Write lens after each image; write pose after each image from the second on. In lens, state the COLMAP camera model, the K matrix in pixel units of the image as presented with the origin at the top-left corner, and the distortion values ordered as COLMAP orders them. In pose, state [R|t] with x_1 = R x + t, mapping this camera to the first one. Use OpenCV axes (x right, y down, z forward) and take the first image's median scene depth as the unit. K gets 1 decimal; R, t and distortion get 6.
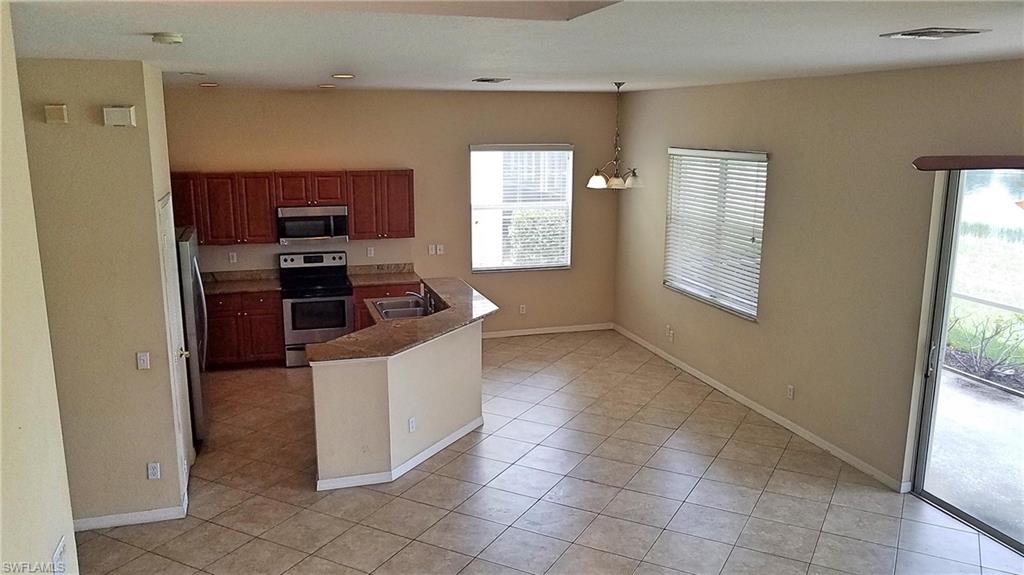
lens RADIAL K [[813.1, 0, 511.7], [0, 813.1, 289.0], [0, 0, 1]] dist [0.006534, -0.003413]
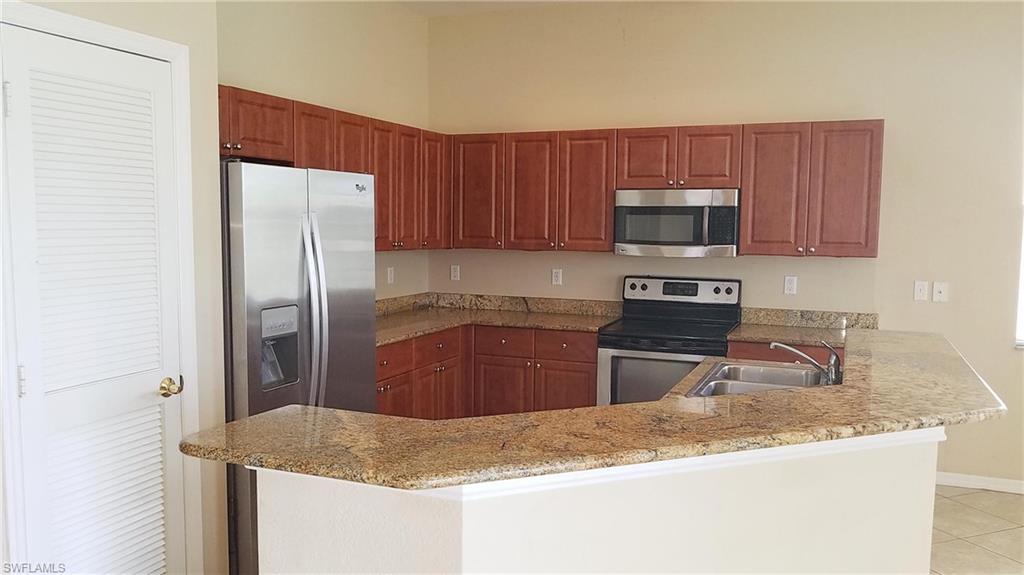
lens RADIAL K [[813.1, 0, 506.9], [0, 813.1, 291.1], [0, 0, 1]] dist [0.006534, -0.003413]
pose [[0.769139, 0.059605, -0.636296, 0.022877], [-0.134103, 0.988527, -0.069499, 0.020578], [0.624853, 0.138784, 0.768308, 0.497207]]
